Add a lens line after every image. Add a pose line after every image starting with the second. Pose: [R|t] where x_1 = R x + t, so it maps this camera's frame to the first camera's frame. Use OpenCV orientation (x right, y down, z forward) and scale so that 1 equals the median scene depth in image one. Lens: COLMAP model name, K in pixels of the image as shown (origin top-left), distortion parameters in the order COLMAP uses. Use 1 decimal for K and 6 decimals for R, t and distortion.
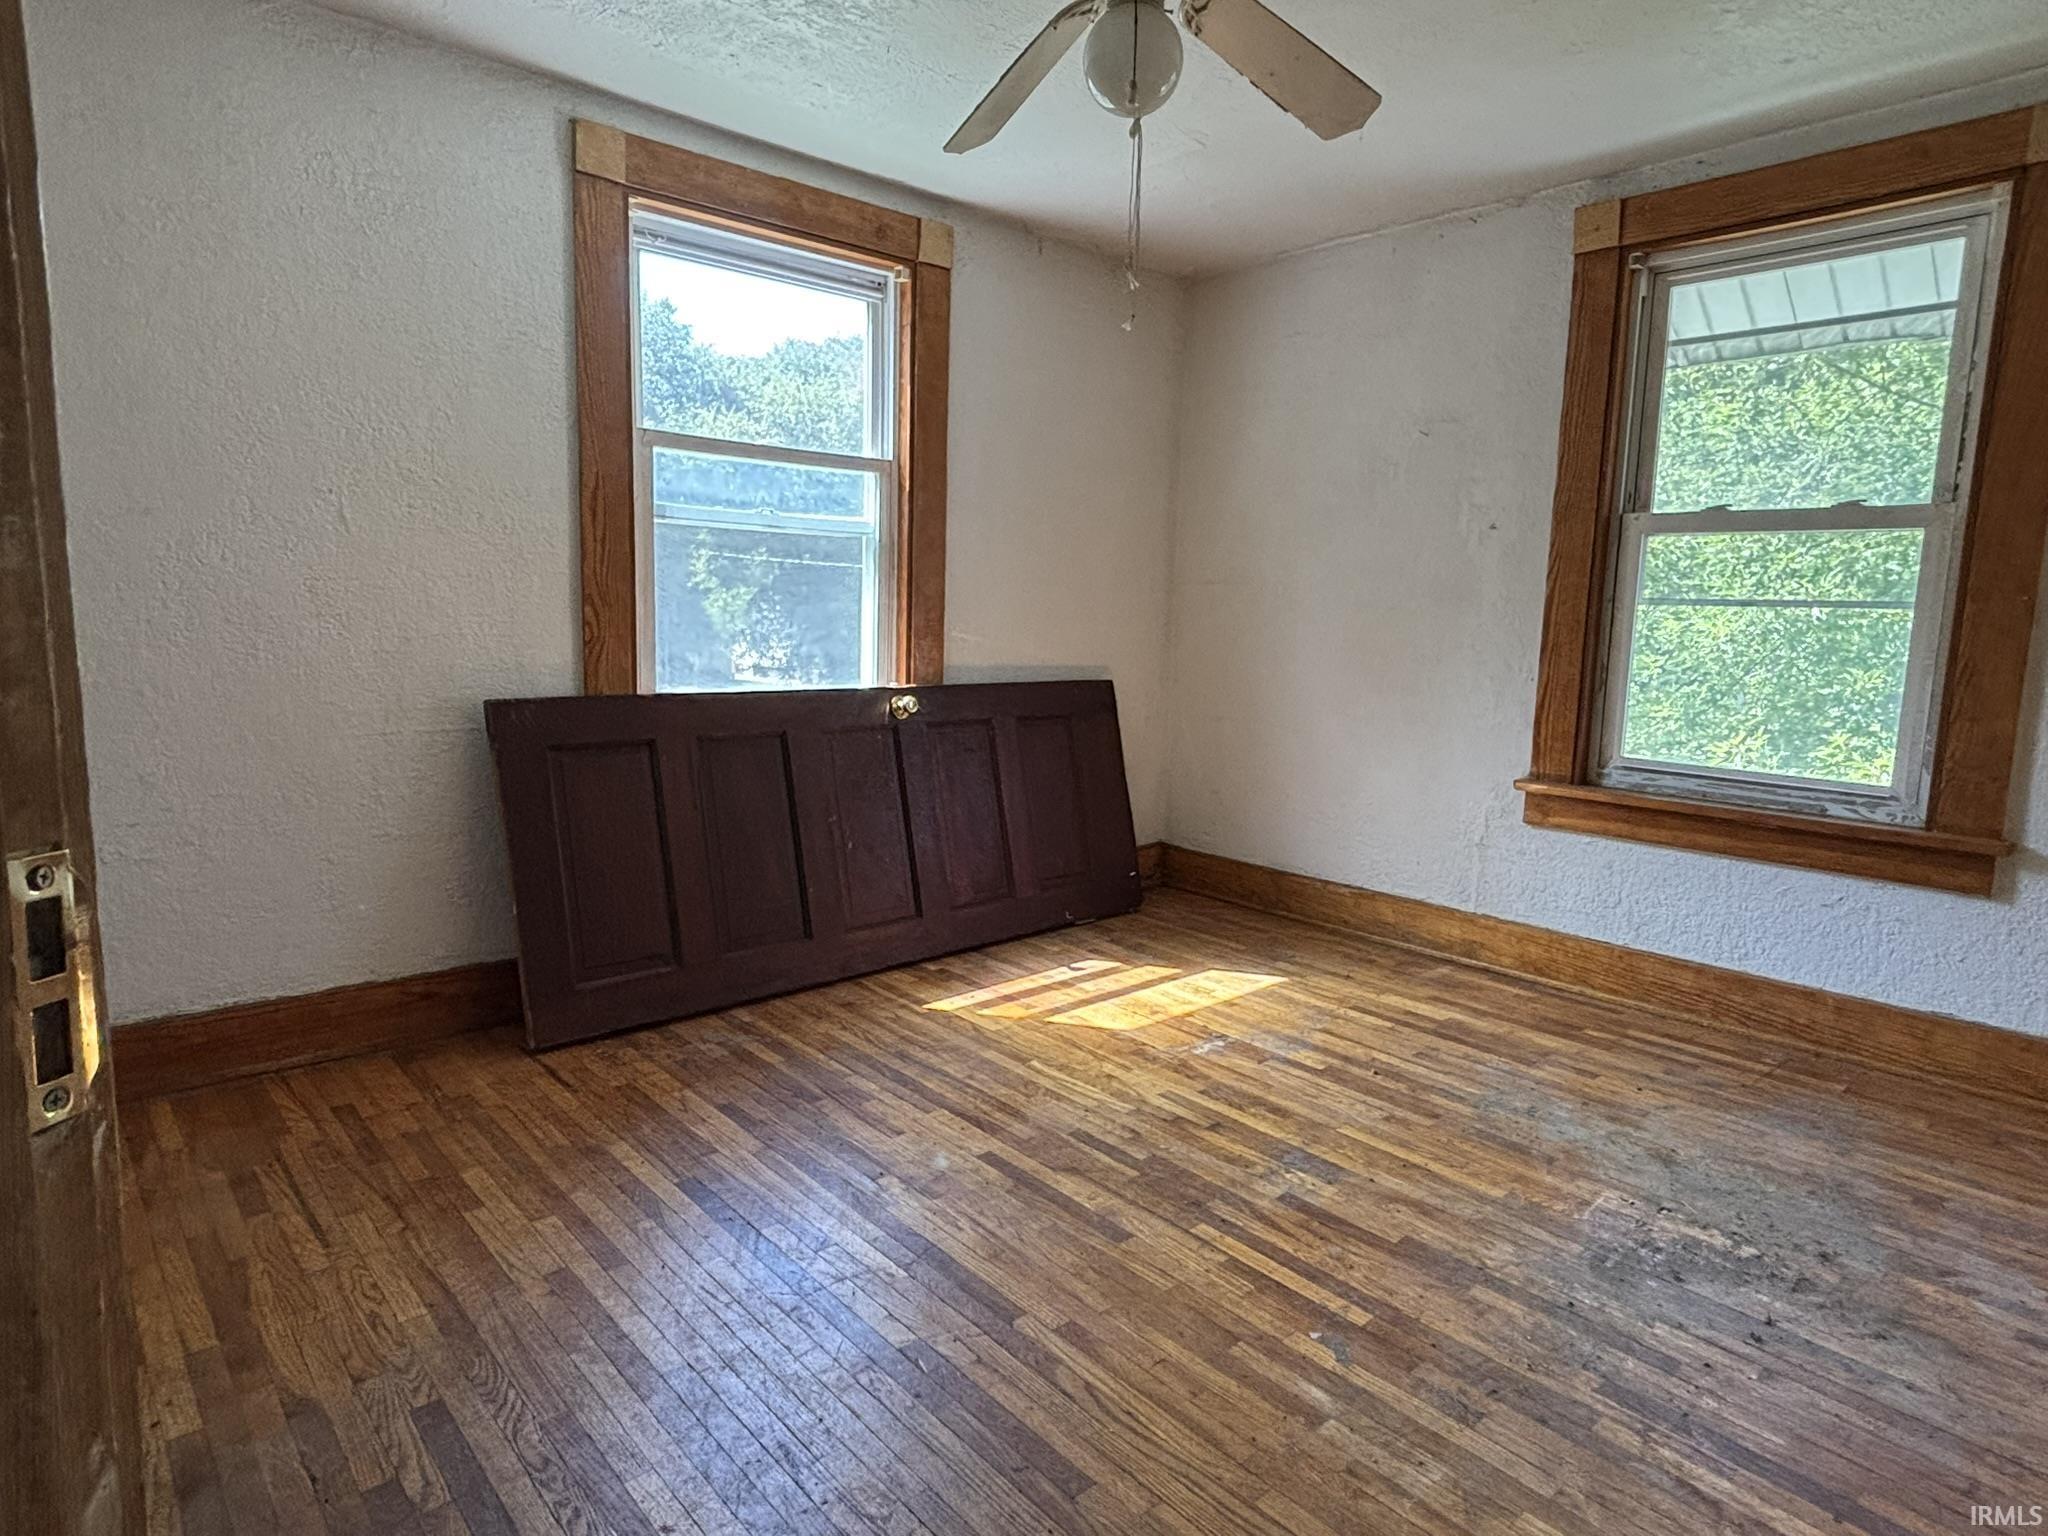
lens RADIAL K [[1169.8, 0, 1007.1], [0, 1169.8, 746.9], [0, 0, 1]] dist [0.021171, -0.020392]
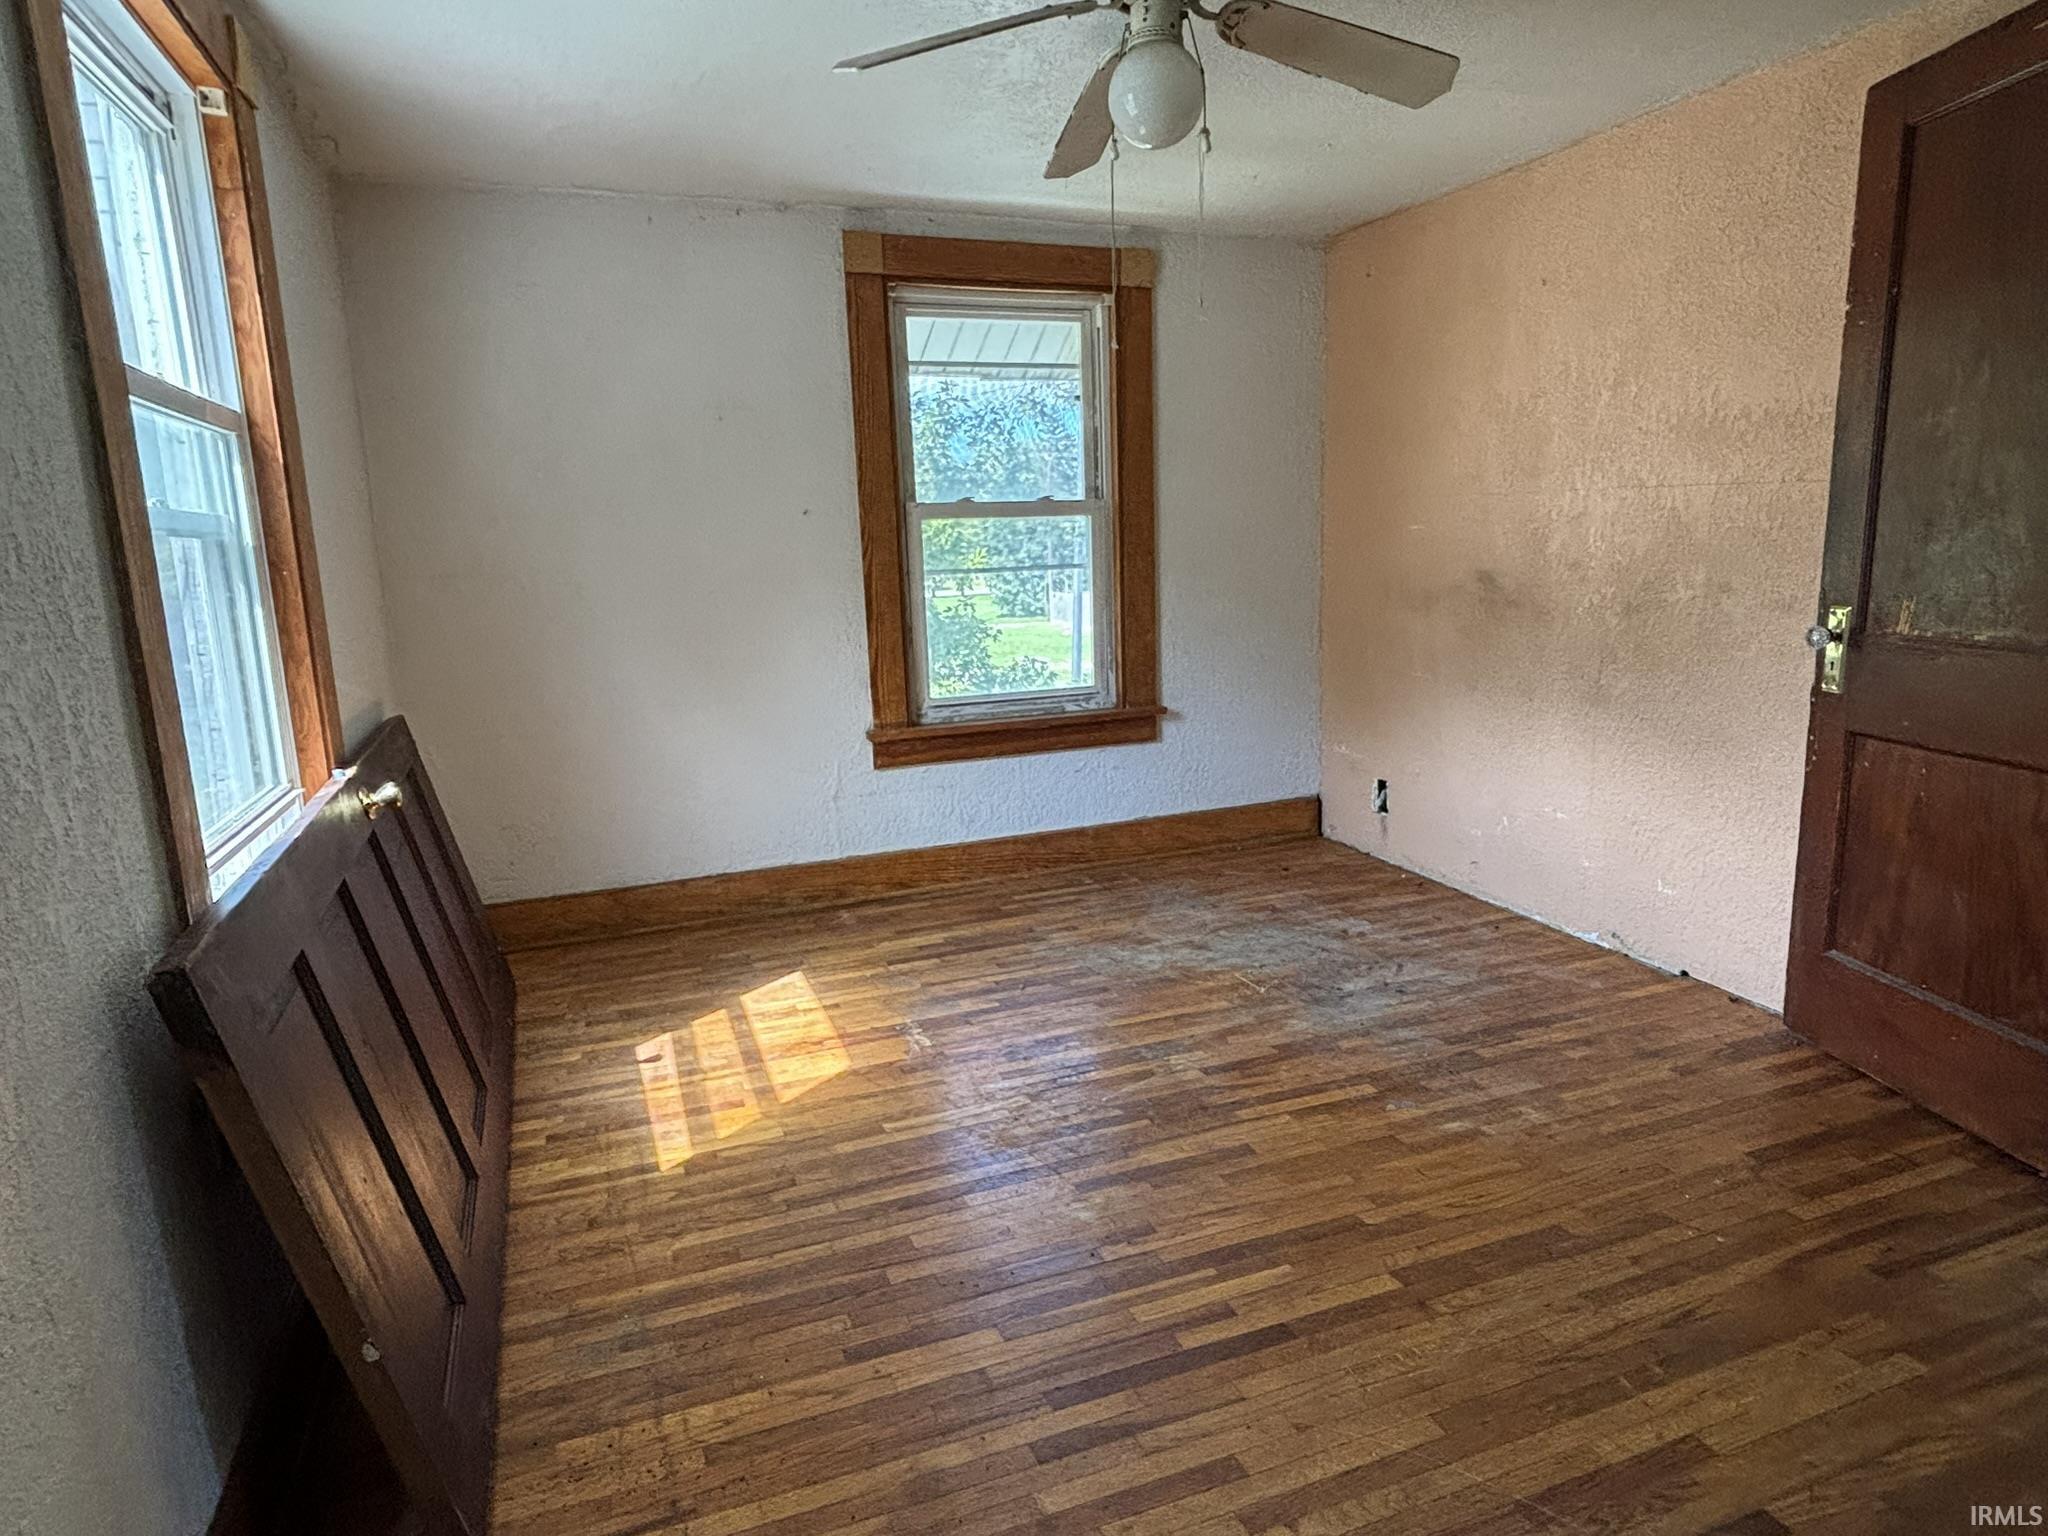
lens RADIAL K [[1169.8, 0, 1010.8], [0, 1169.8, 768.6], [0, 0, 1]] dist [0.021171, -0.020392]
pose [[0.345911, -0.217499, 0.912710, -0.641369], [0.157927, 0.972379, 0.171864, -0.127429], [-0.924881, 0.084692, 0.370706, 0.494307]]
